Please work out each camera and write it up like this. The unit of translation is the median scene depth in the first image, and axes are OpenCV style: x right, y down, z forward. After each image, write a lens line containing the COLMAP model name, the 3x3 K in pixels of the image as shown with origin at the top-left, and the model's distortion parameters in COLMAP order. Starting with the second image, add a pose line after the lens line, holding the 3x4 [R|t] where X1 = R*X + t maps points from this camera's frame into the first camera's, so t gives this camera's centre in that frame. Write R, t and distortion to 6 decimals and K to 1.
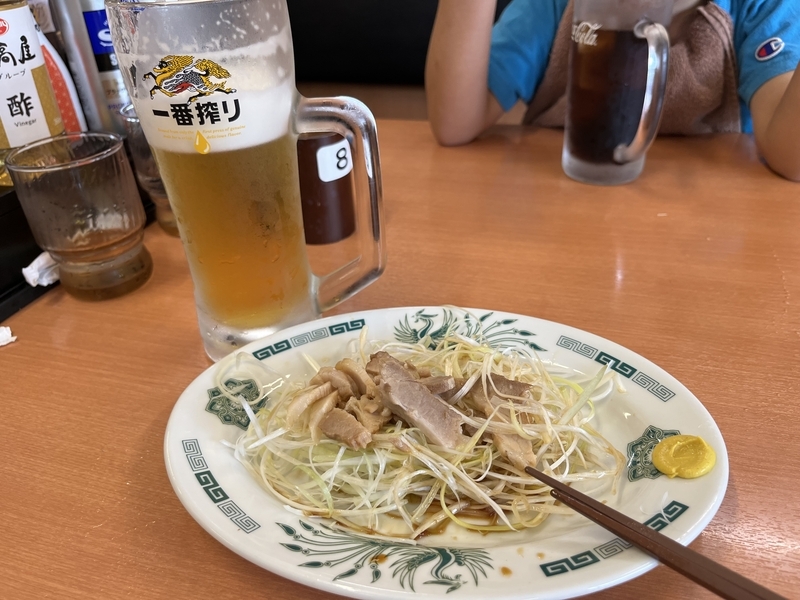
lens RADIAL K [[606.6, 0, 399.1], [0, 606.6, 299.1], [0, 0, 1]] dist [-0.080101, -0.003861]
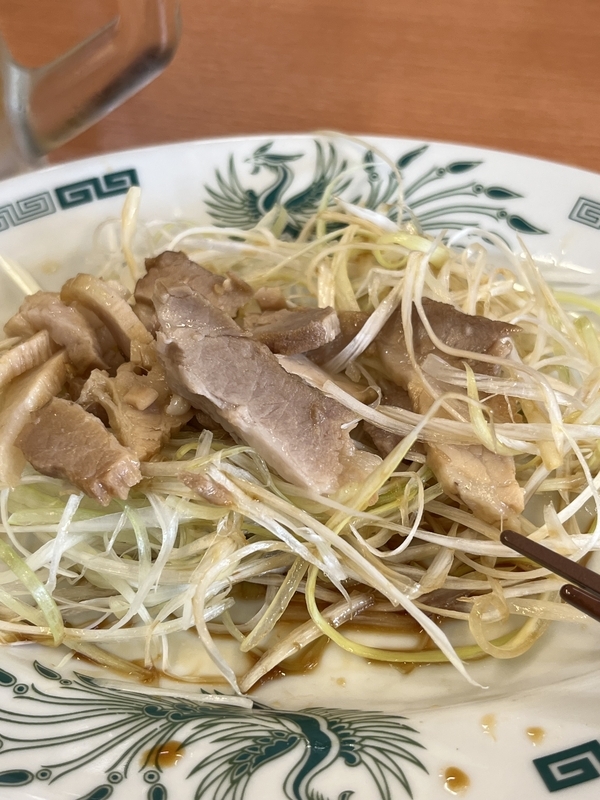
lens RADIAL K [[1001.3, 0, 283.5], [0, 1001.3, 396.5], [0, 0, 1]] dist [0.012848, 0.000000]
pose [[0.999457, -0.025929, 0.020307, 0.039573], [0.019034, 0.957941, 0.286334, -0.019353], [-0.026878, -0.285792, 0.957915, 0.327455]]
